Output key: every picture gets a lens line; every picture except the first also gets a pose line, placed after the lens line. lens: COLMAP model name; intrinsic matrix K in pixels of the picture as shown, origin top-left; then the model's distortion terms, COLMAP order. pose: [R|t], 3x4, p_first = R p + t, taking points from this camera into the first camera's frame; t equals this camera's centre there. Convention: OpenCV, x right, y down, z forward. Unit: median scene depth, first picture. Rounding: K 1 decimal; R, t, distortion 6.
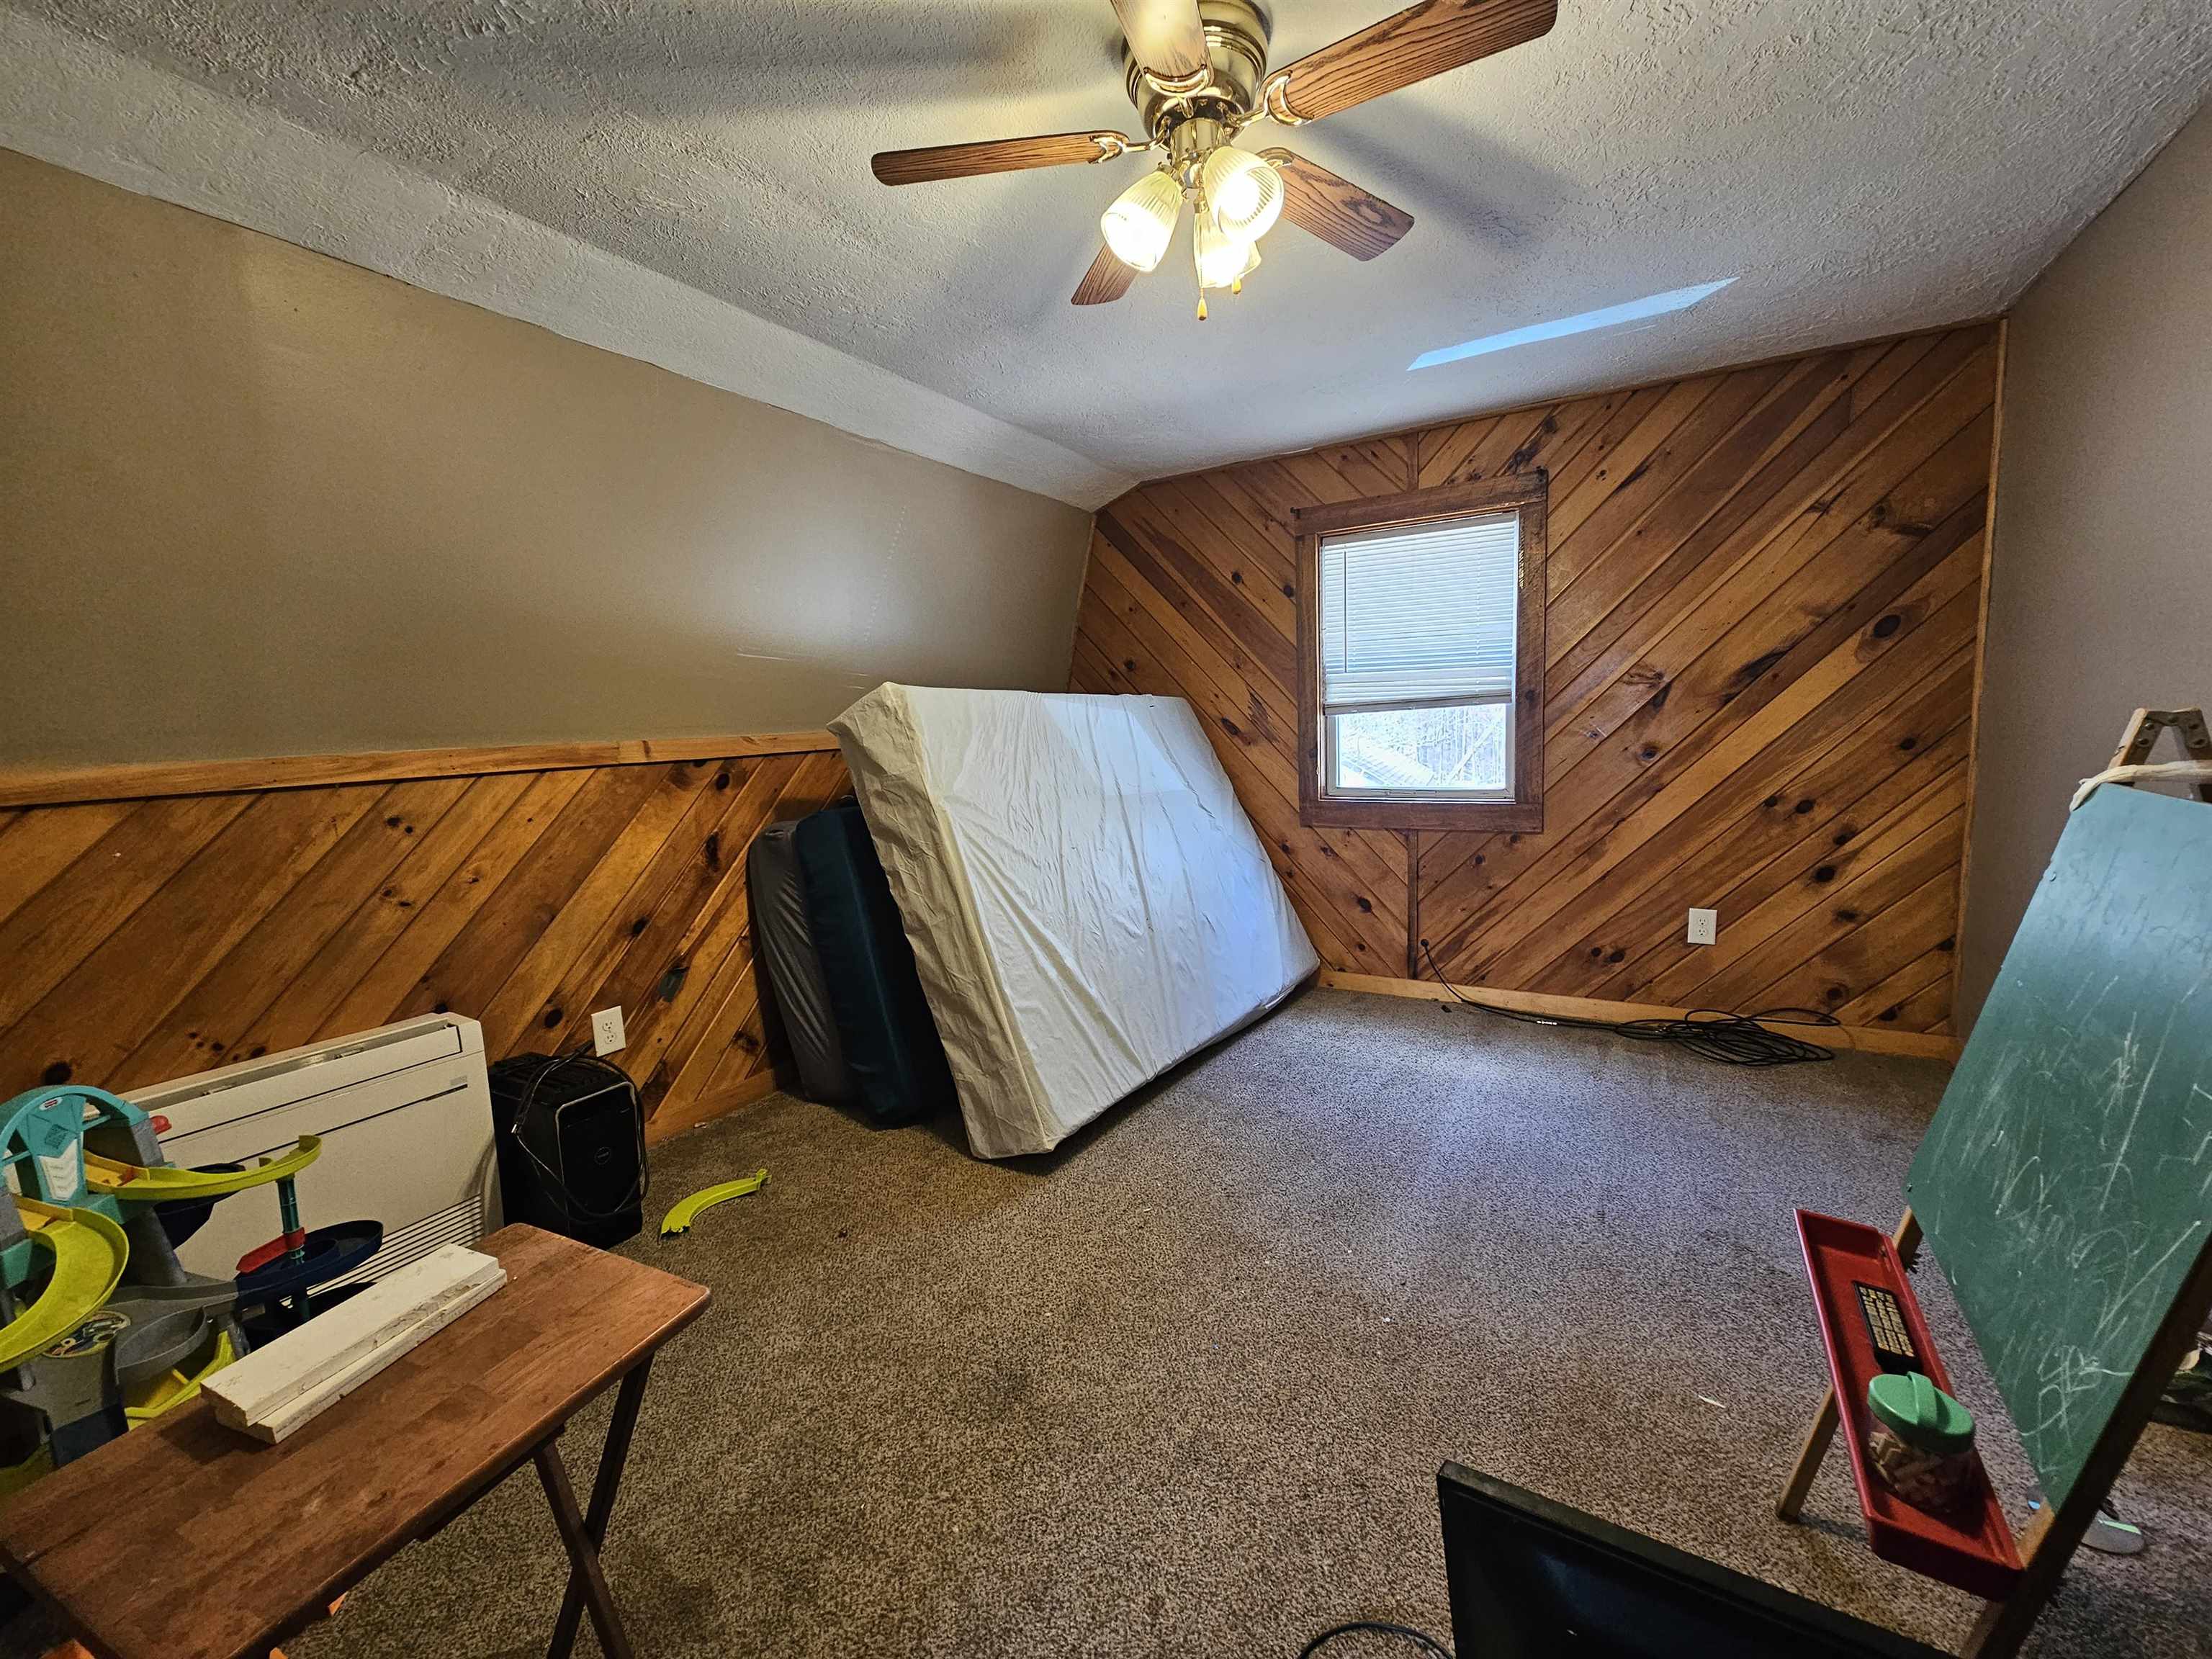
lens RADIAL K [[904.8, 0, 1113.2], [0, 904.8, 816.9], [0, 0, 1]] dist [-0.001060, 0.000210]
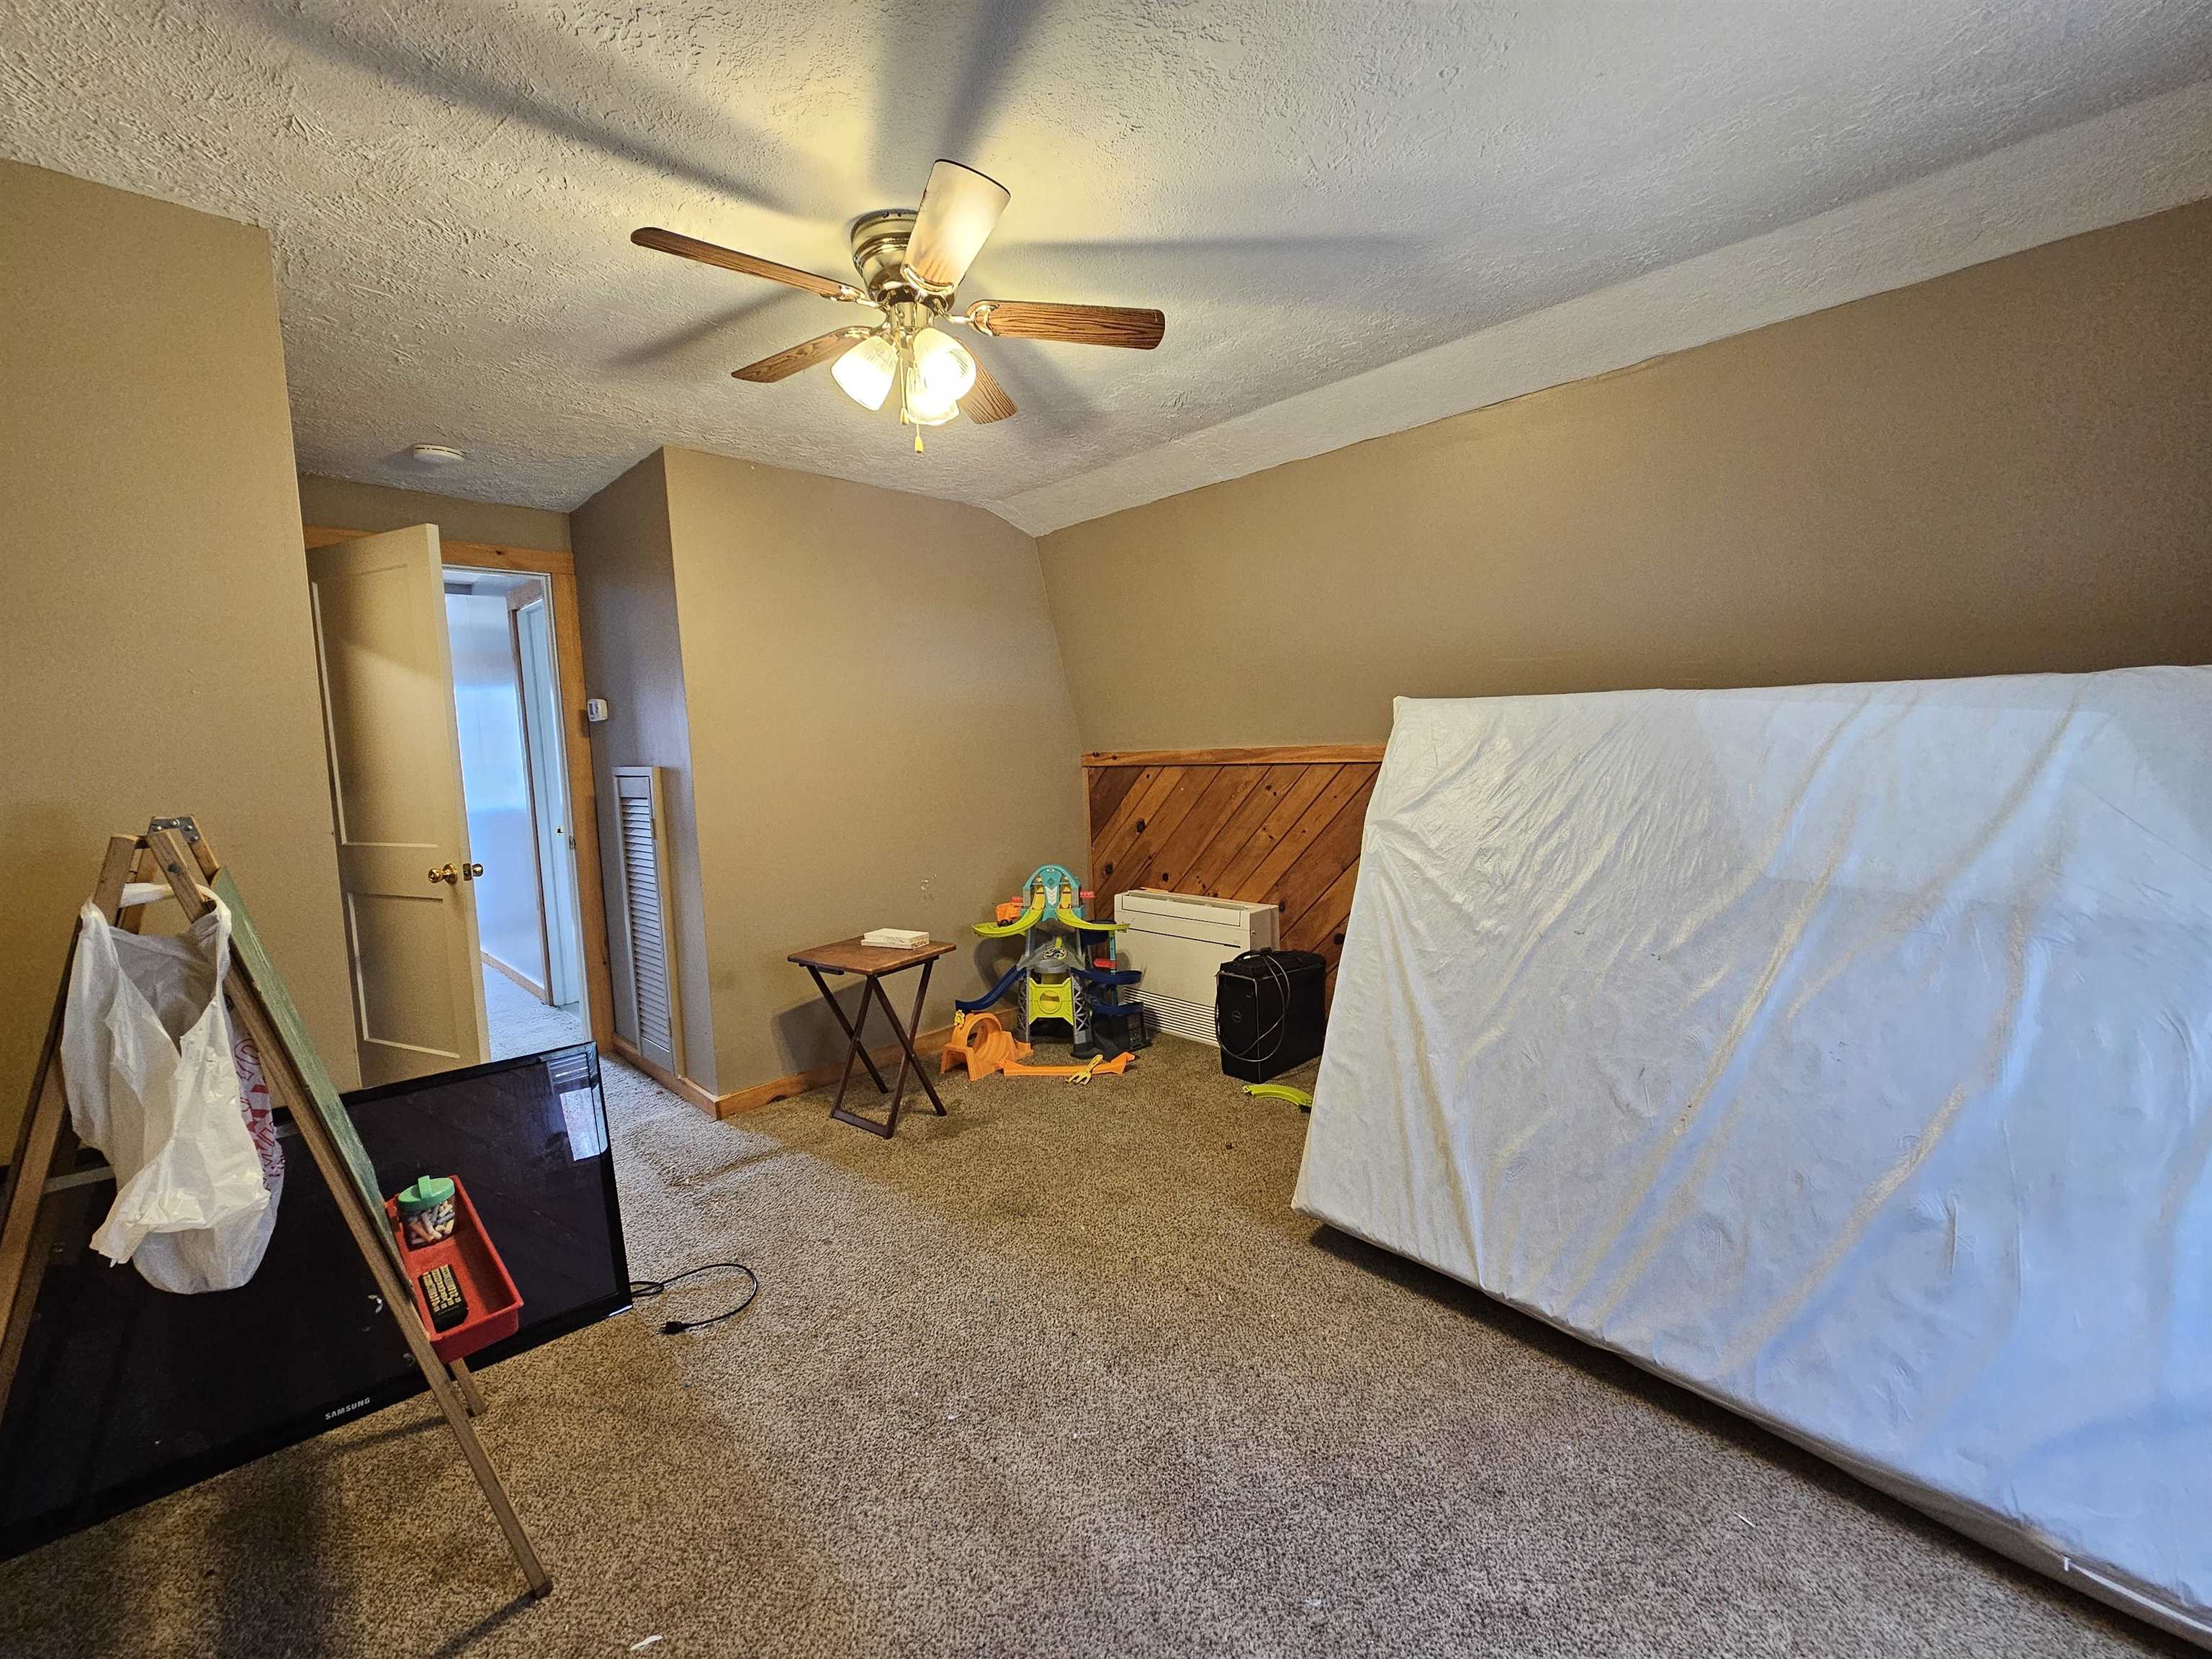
lens RADIAL K [[904.8, 0, 1113.2], [0, 904.8, 816.9], [0, 0, 1]] dist [-0.001060, 0.000210]
pose [[-0.249221, 0.129167, -0.959794, 0.948663], [-0.061144, 0.986990, 0.148704, -0.181366], [0.966515, 0.095746, -0.238081, 1.165031]]
